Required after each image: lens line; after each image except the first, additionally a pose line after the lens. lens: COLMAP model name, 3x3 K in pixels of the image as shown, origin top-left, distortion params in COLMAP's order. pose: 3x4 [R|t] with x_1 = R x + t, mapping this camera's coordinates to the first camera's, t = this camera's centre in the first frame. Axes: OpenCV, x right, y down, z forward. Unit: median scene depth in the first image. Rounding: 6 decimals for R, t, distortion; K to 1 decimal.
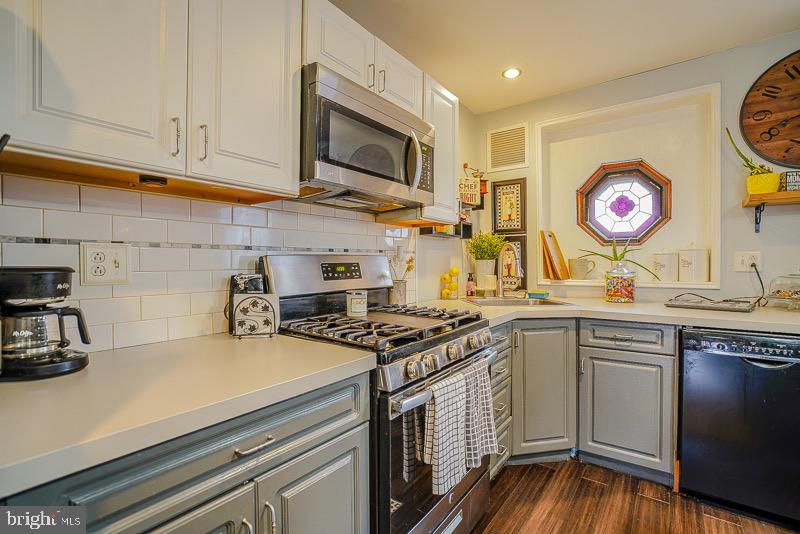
lens RADIAL K [[369.8, 0, 399.4], [0, 369.8, 267.8], [0, 0, 1]] dist [-0.060153, 0.023200]
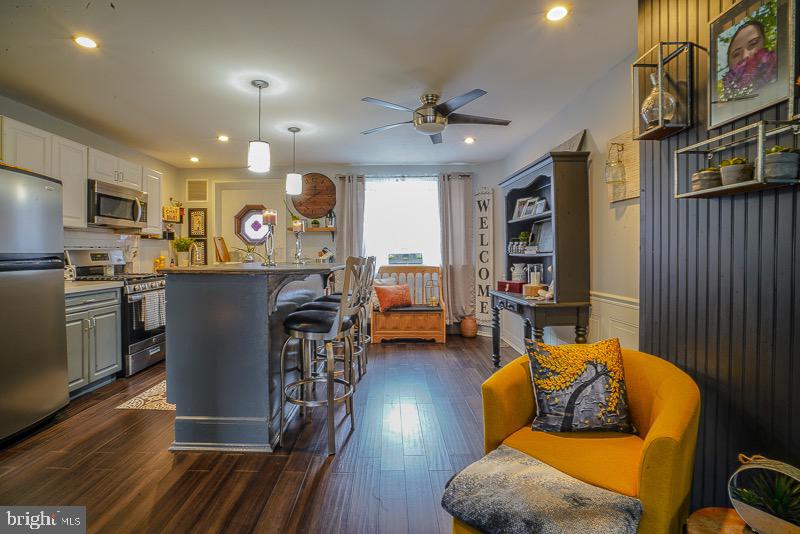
lens RADIAL K [[374.1, 0, 380.6], [0, 374.1, 259.1], [0, 0, 1]] dist [-0.033494, 0.000998]
pose [[0.814048, -0.004306, 0.580781, -0.053290], [0.003044, 0.999990, 0.003147, 0.017237], [-0.580789, -0.000794, 0.814053, -1.554047]]
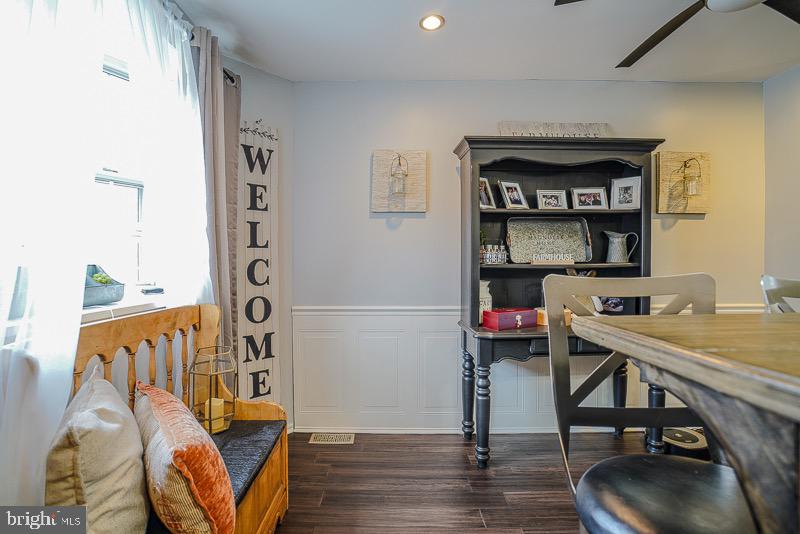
lens RADIAL K [[378.6, 0, 402.8], [0, 378.6, 265.8], [0, 0, 1]] dist [-0.061191, 0.027509]
pose [[-0.630318, 0.005859, 0.776315, 0.838090], [0.013708, 0.999900, 0.003583, -0.006647], [-0.776216, 0.012901, -0.630335, 0.547788]]
